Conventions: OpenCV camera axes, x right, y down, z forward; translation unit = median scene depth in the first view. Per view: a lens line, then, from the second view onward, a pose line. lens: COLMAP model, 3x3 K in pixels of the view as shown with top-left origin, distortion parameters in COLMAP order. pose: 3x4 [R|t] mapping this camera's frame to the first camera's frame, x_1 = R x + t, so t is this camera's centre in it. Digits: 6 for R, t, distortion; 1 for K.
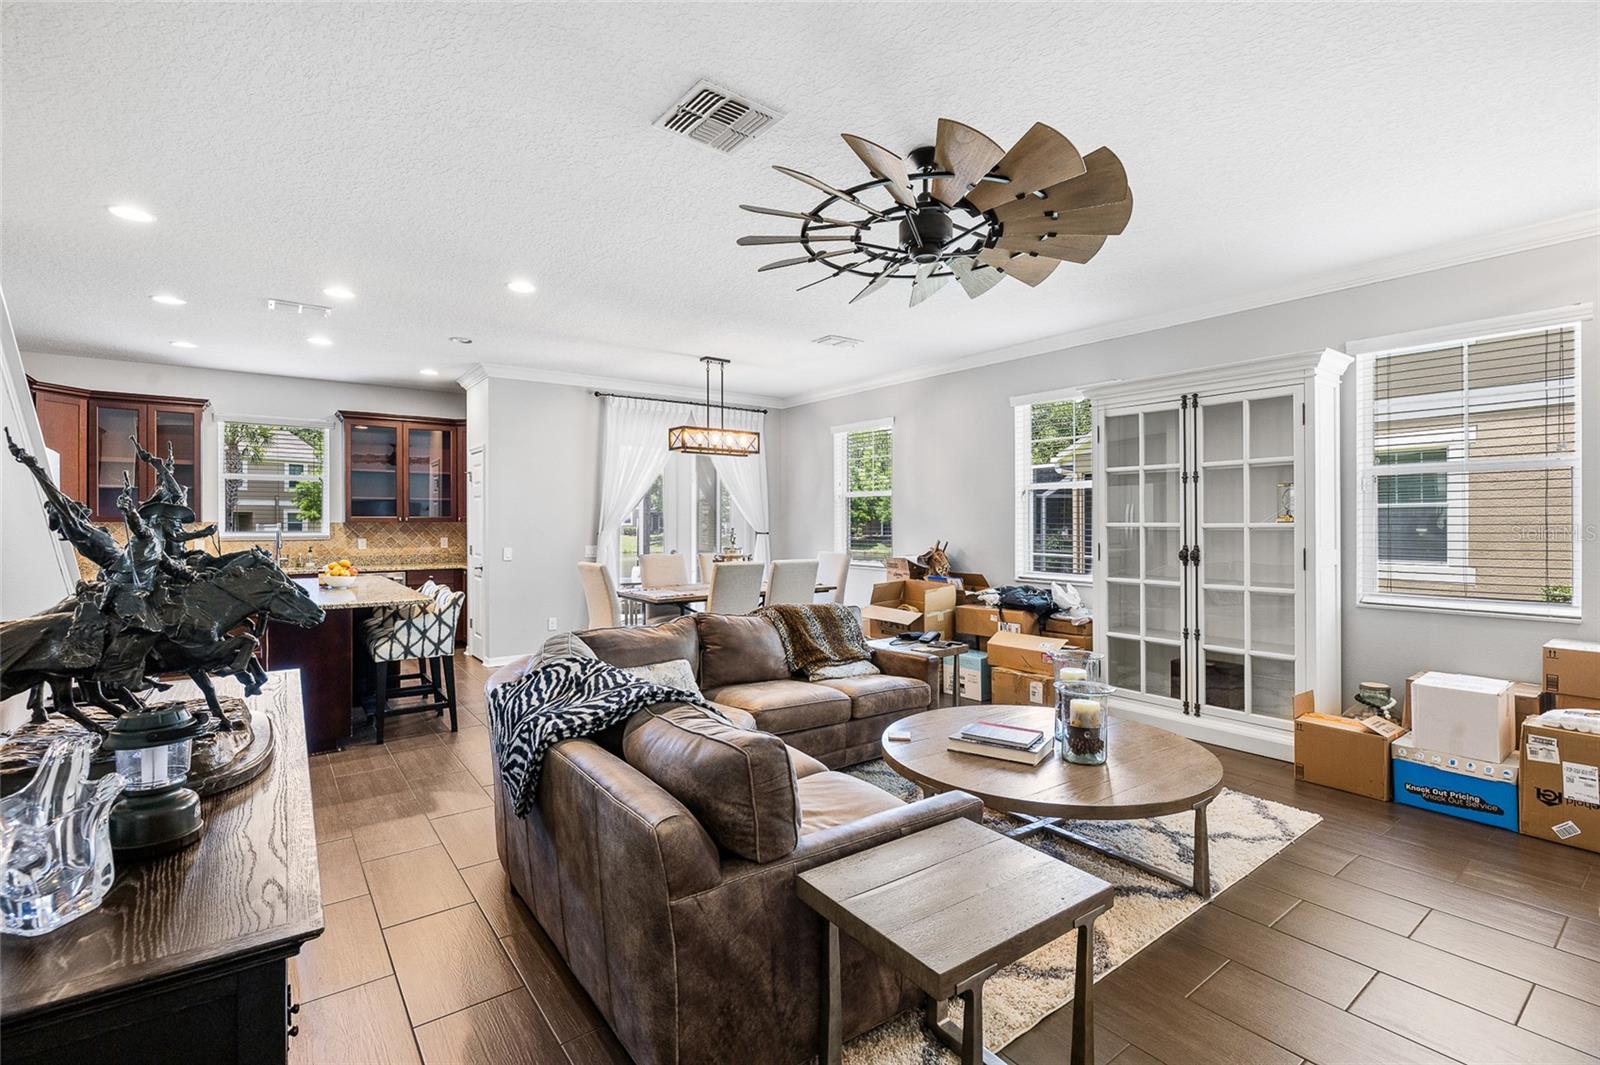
lens RADIAL K [[720.8, 0, 805.8], [0, 720.8, 529.1], [0, 0, 1]] dist [-0.008807, 0.002350]
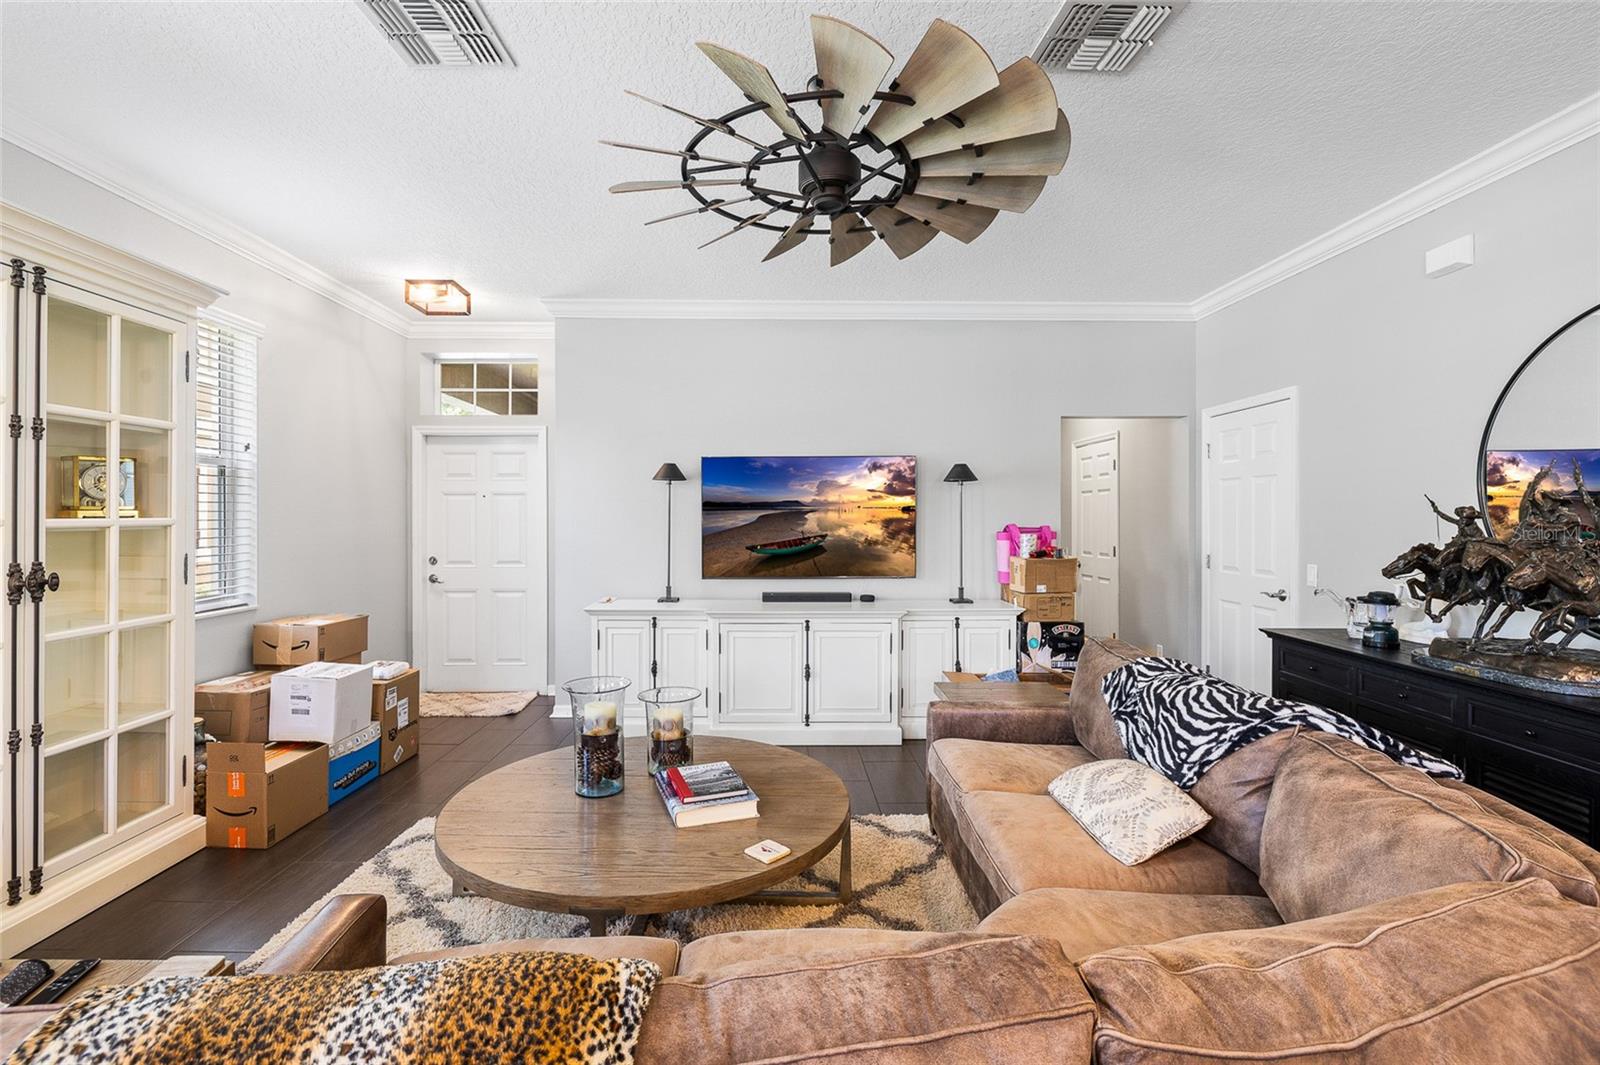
lens RADIAL K [[720.8, 0, 773.4], [0, 720.8, 521.0], [0, 0, 1]] dist [-0.008807, 0.002350]
pose [[-0.794339, -0.001665, 0.607472, -0.130065], [0.005186, 0.999941, 0.009522, -0.006132], [-0.607452, 0.010714, -0.794284, 0.759329]]
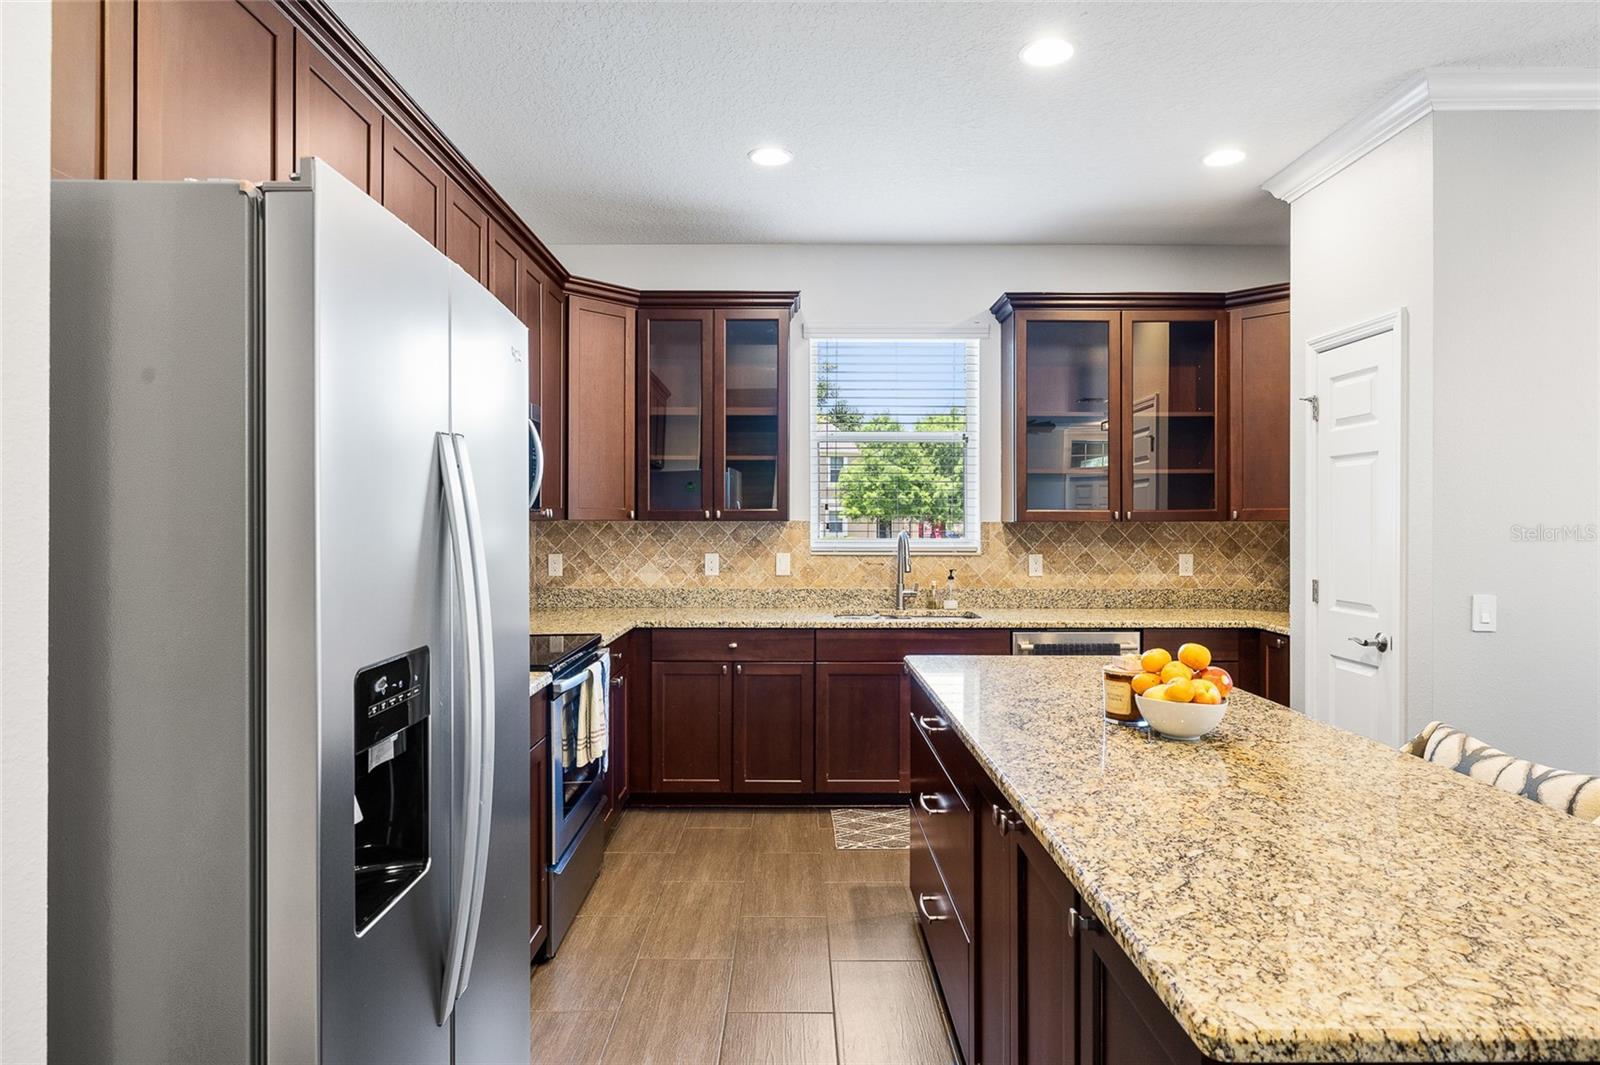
lens RADIAL K [[907.1, 0, 796.9], [0, 907.1, 523.9], [0, 0, 1]] dist [-0.006619, -0.000992]
pose [[0.796205, 0.001480, -0.605025, -0.437148], [-0.005317, 0.999976, -0.004551, -0.004769], [0.605003, 0.006840, 0.796194, 0.474865]]
